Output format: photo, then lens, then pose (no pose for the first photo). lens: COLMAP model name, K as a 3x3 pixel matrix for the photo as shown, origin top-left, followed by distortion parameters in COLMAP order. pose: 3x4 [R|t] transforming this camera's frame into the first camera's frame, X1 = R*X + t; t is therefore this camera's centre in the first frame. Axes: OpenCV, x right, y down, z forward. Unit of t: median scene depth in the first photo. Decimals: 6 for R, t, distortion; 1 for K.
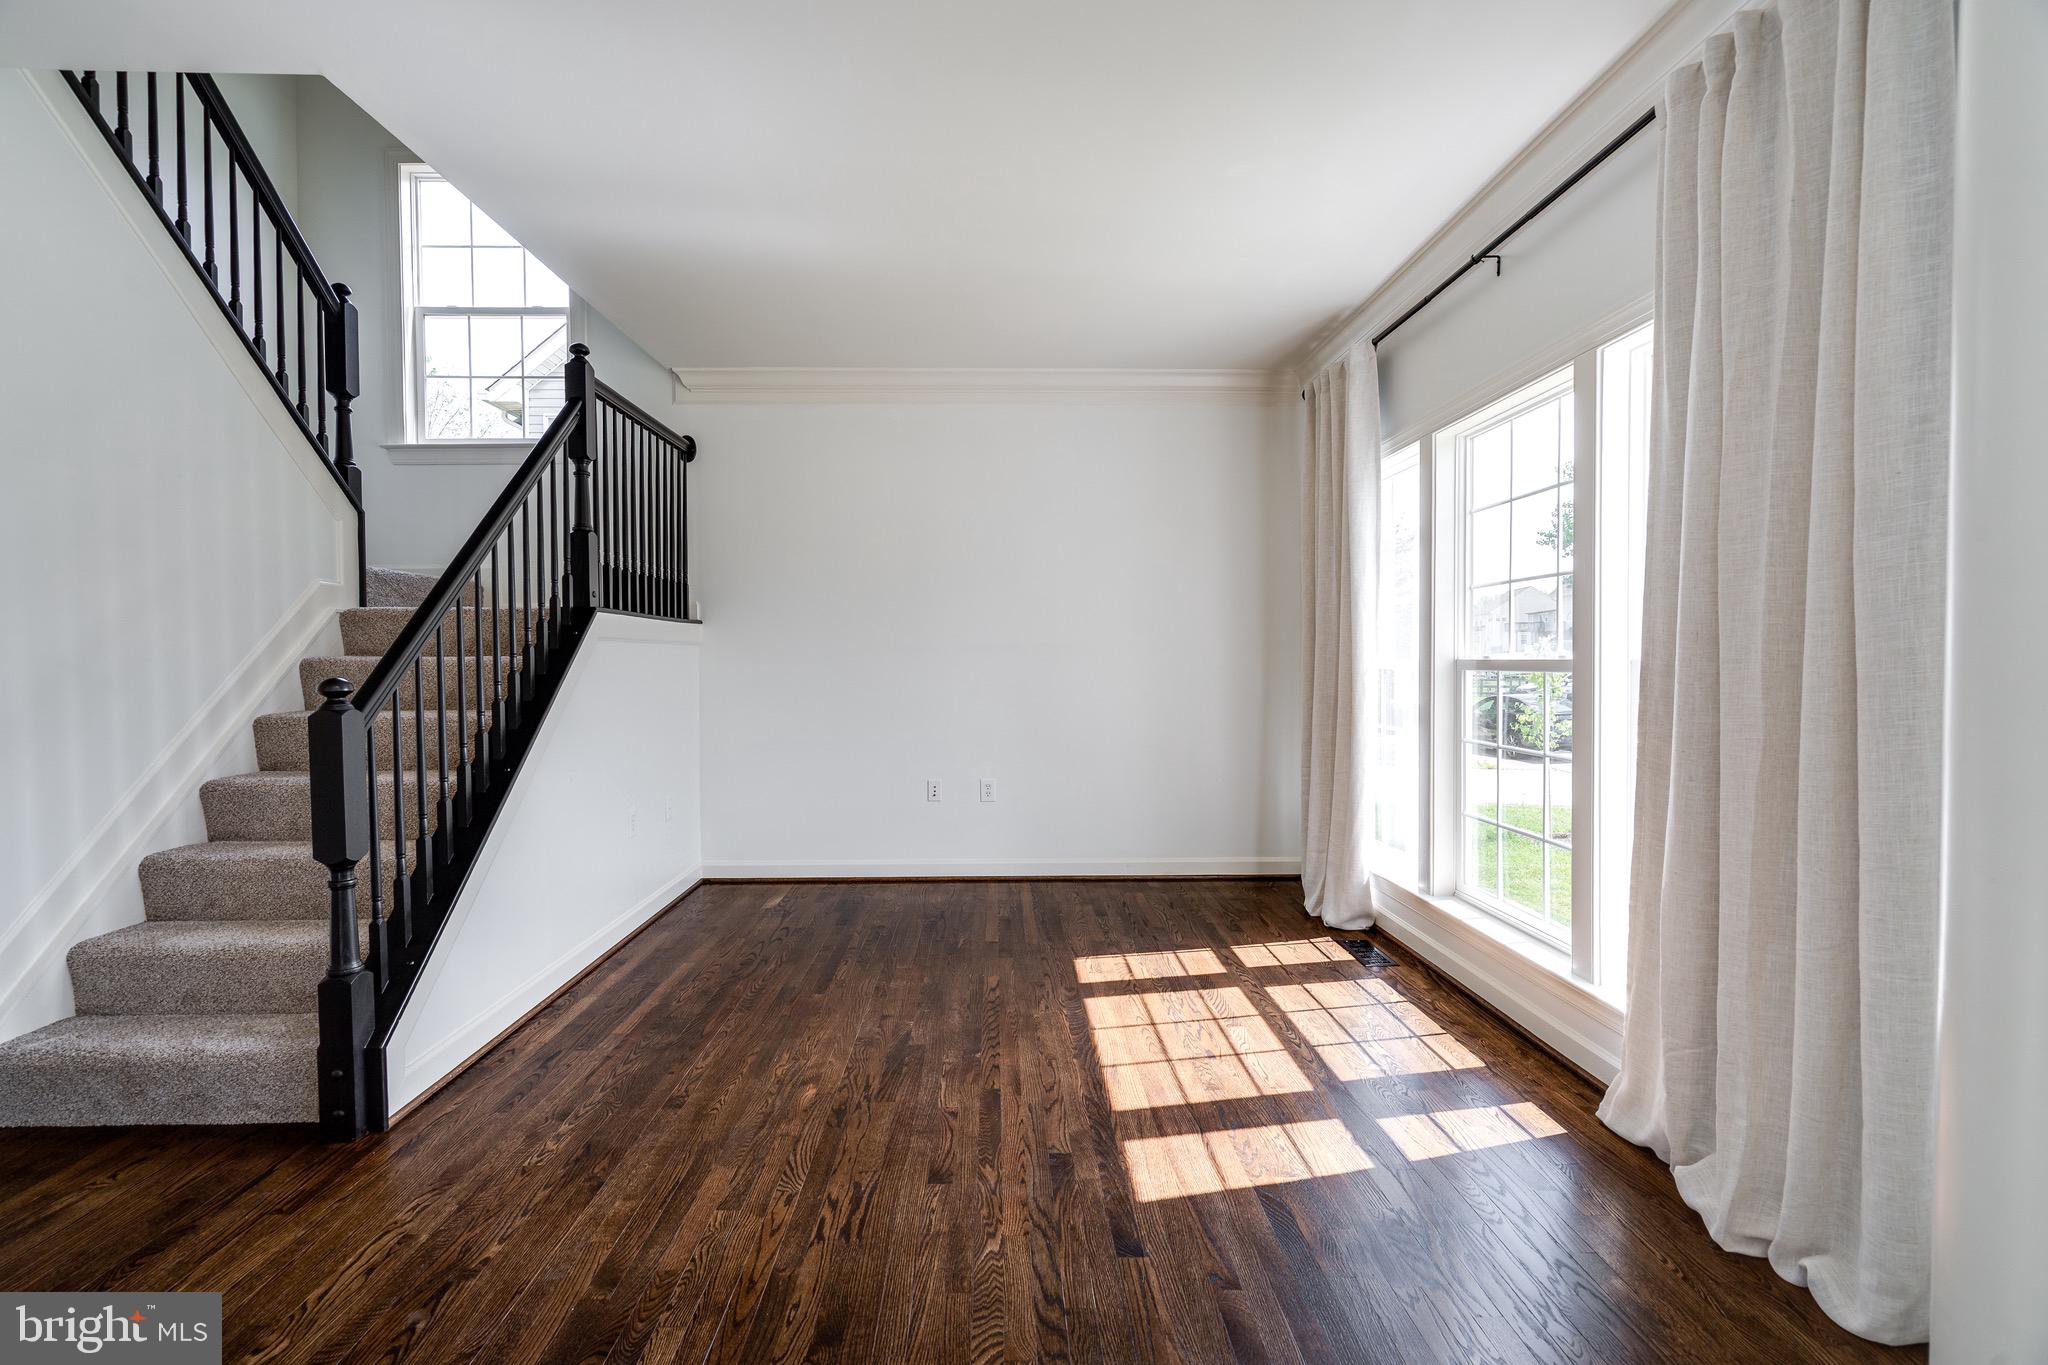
lens RADIAL K [[928.5, 0, 1021.4], [0, 928.5, 666.2], [0, 0, 1]] dist [-0.003529, 0.001623]
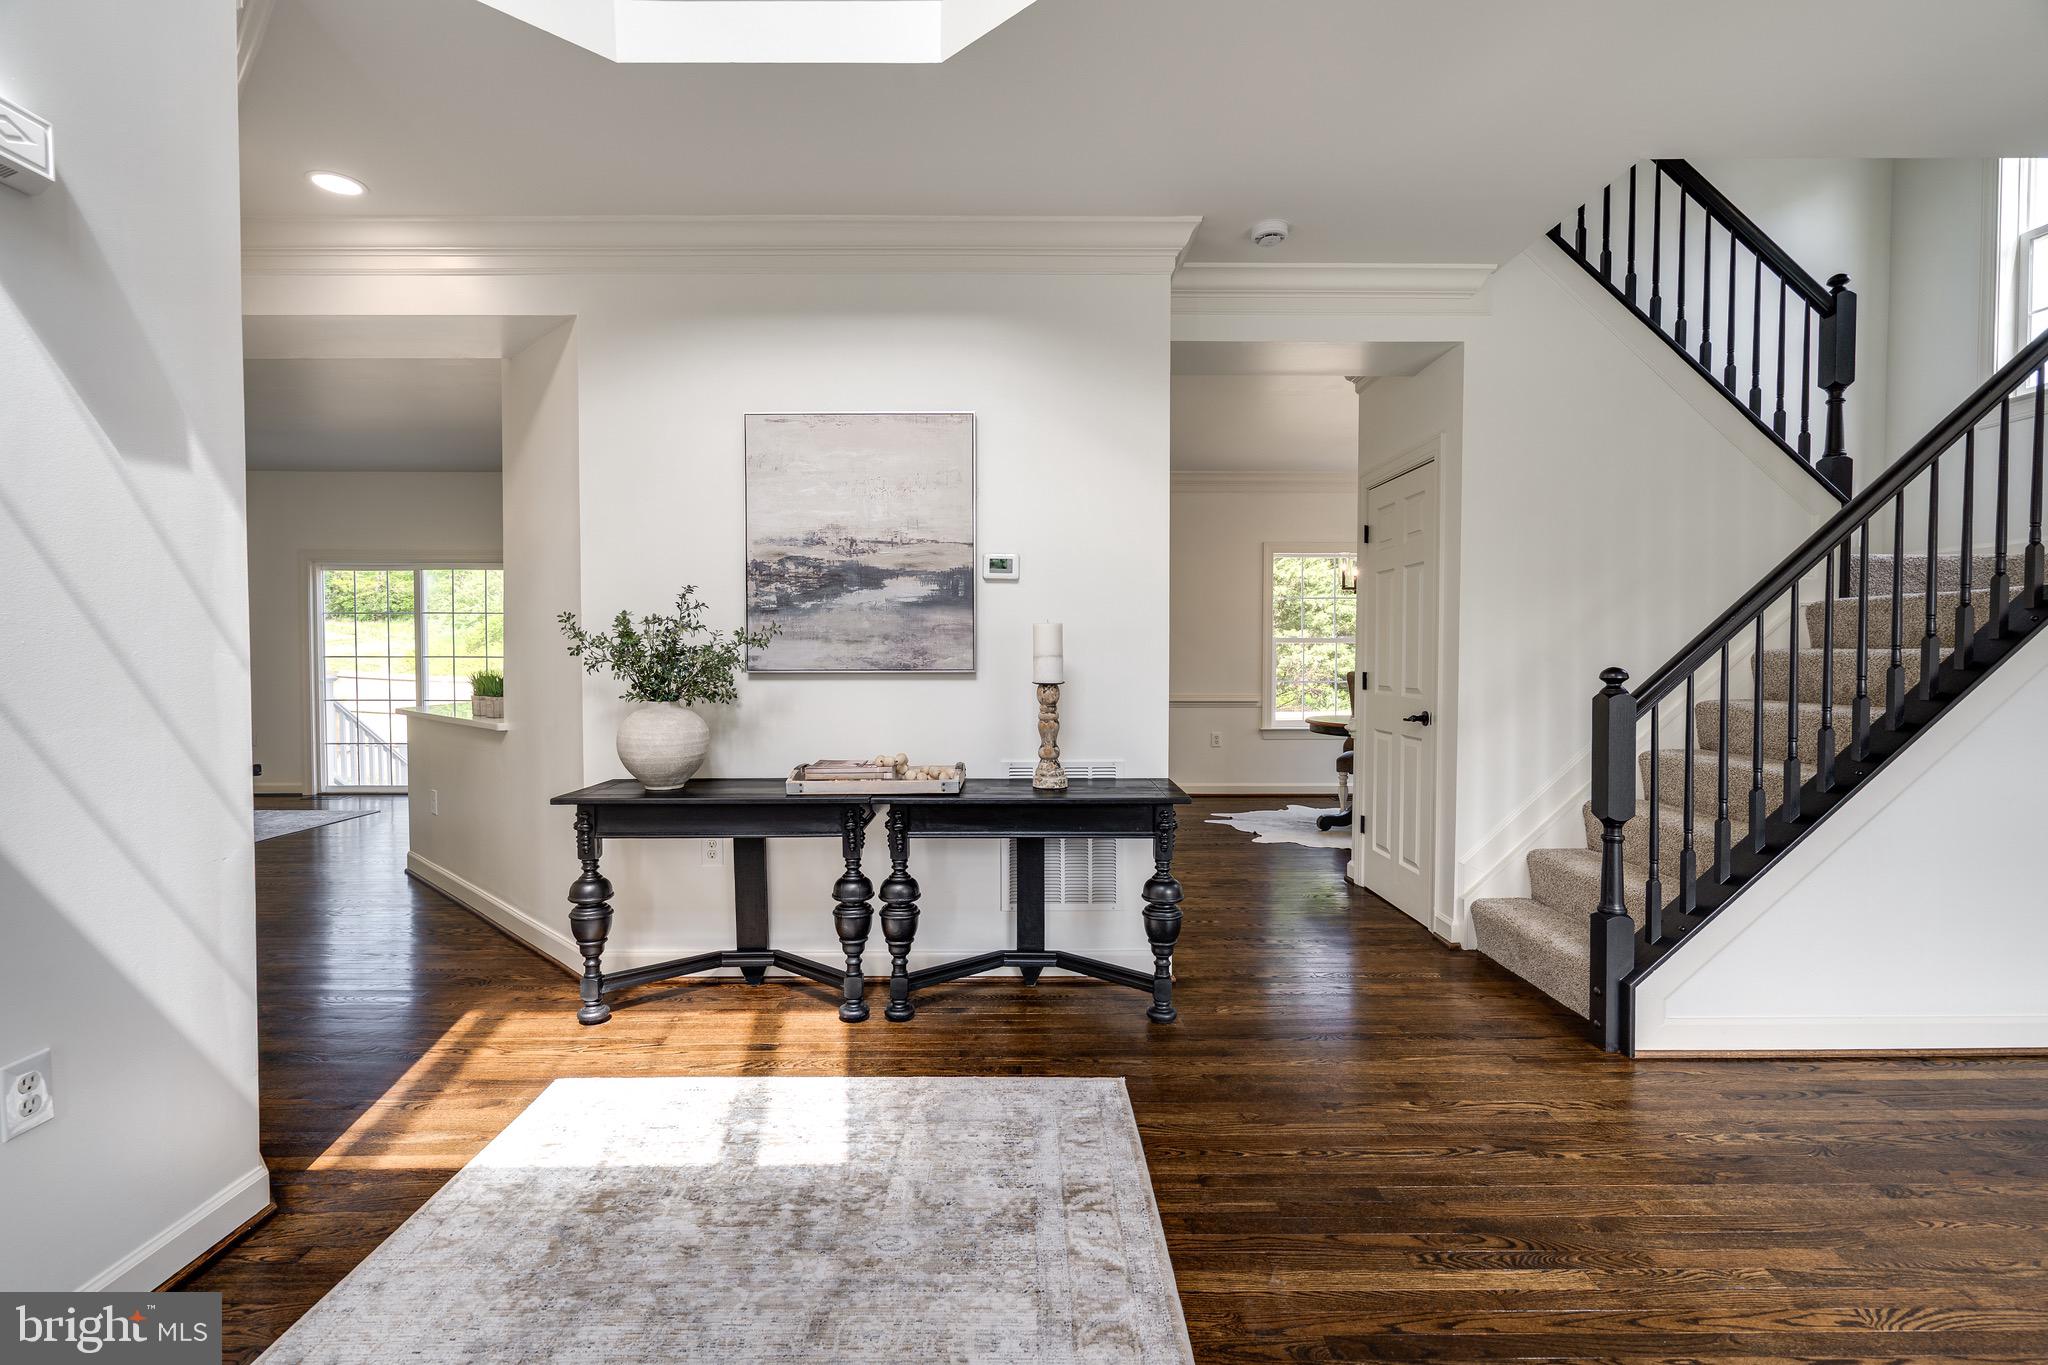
lens RADIAL K [[928.5, 0, 1022.6], [0, 928.5, 681.7], [0, 0, 1]] dist [-0.003529, 0.001623]
pose [[-0.019560, 0.027260, -0.999437, 0.476392], [-0.008814, 0.999585, 0.027437, 0.006120], [0.999770, 0.009346, -0.019311, 0.259046]]
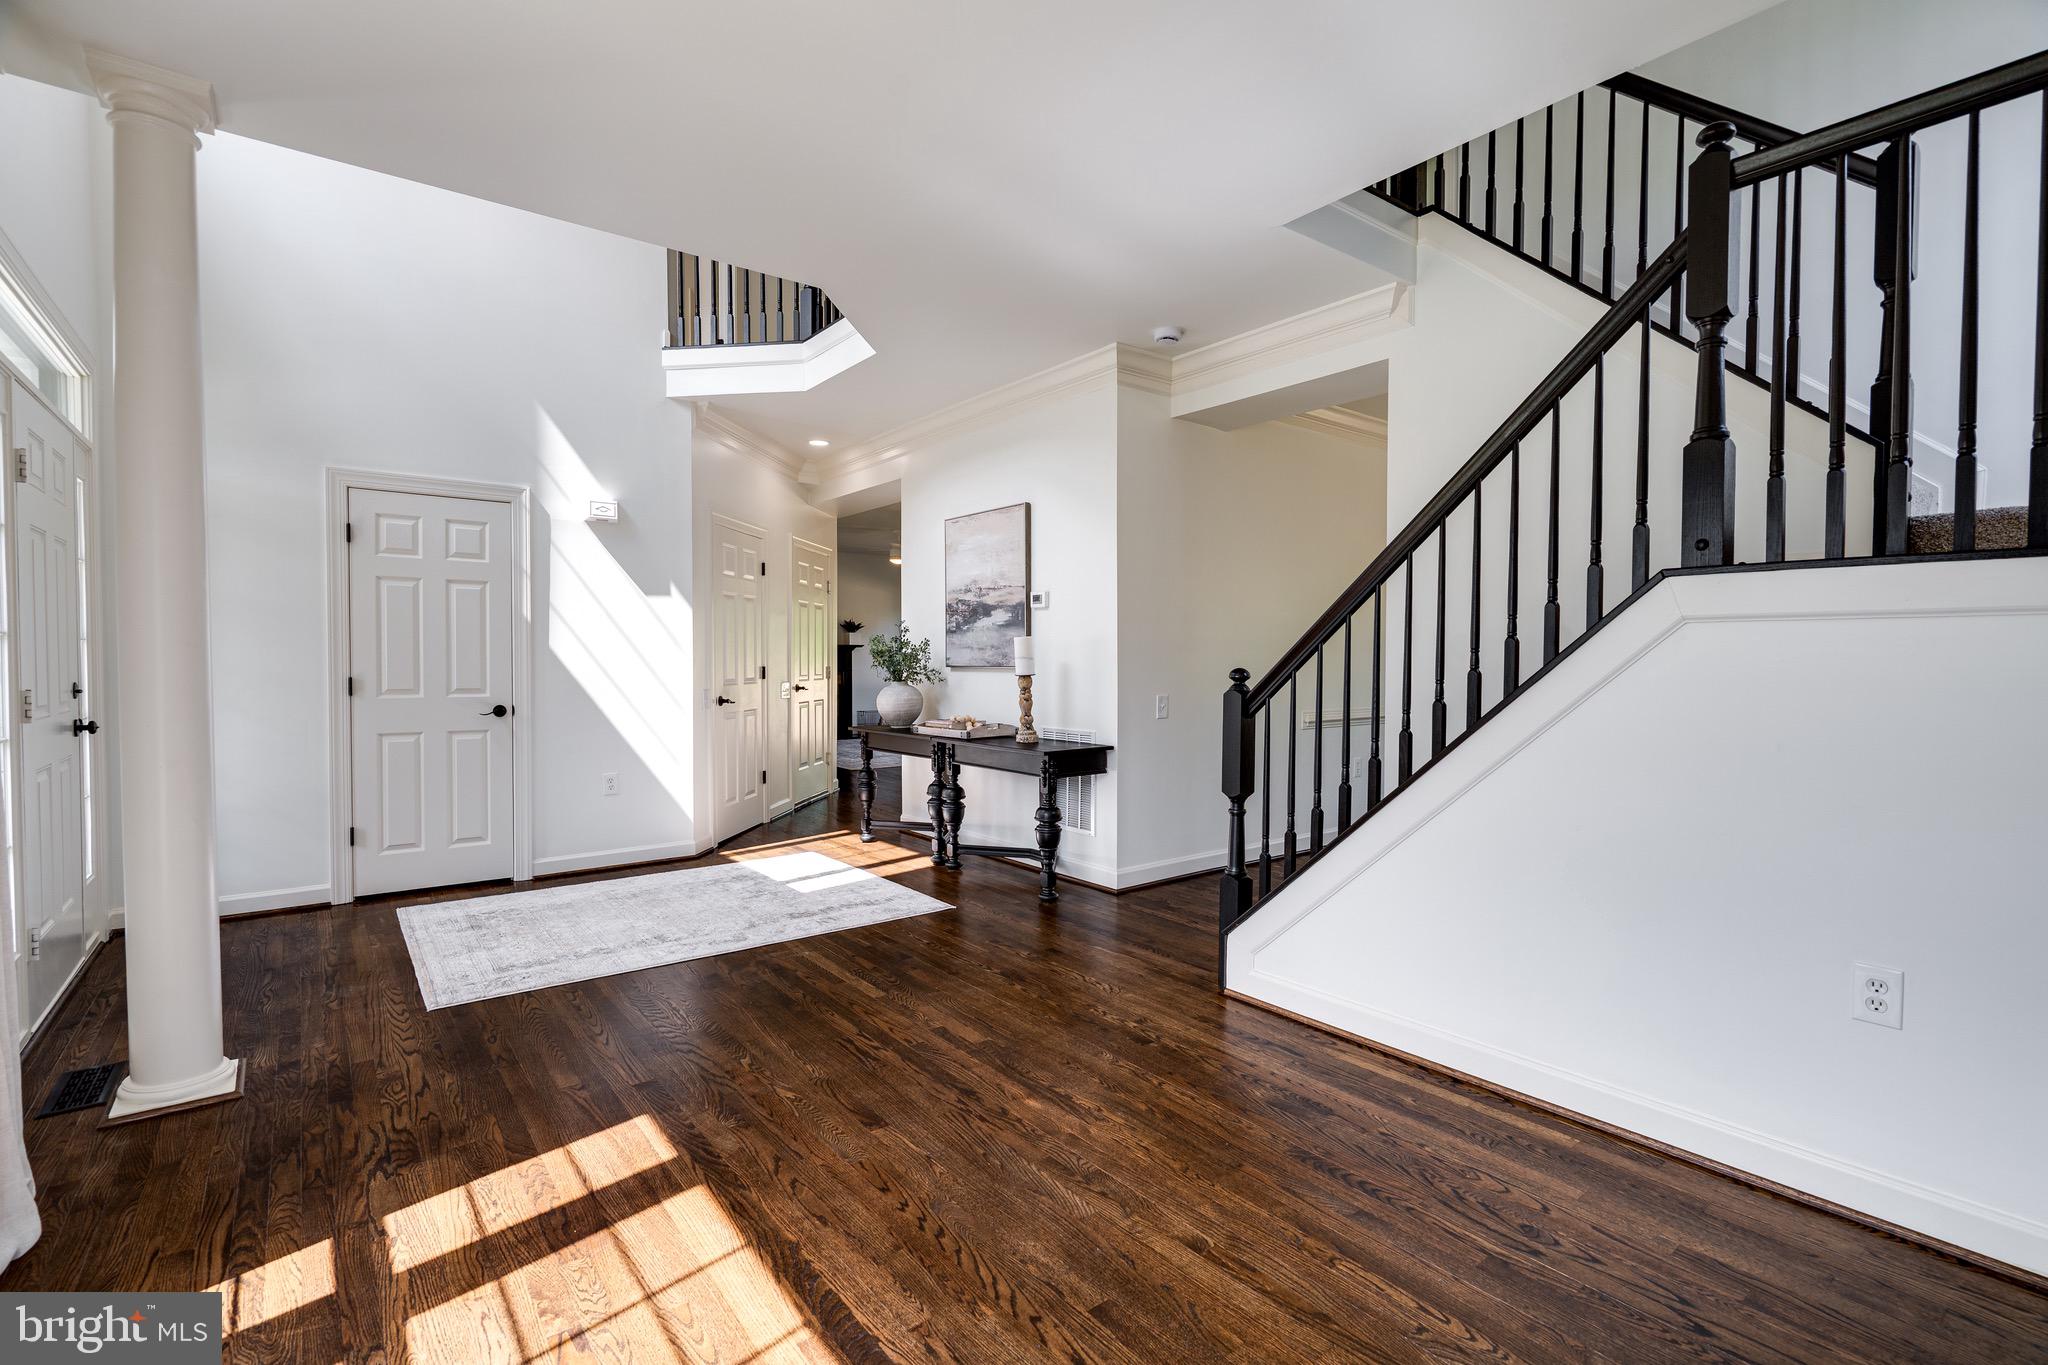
lens RADIAL K [[928.5, 0, 1010.3], [0, 928.5, 675.9], [0, 0, 1]] dist [-0.003529, 0.001623]
pose [[-0.811303, 0.014180, -0.584453, 0.380666], [-0.003238, 0.999581, 0.028747, -0.013970], [0.584616, 0.025215, -0.810918, 1.936837]]
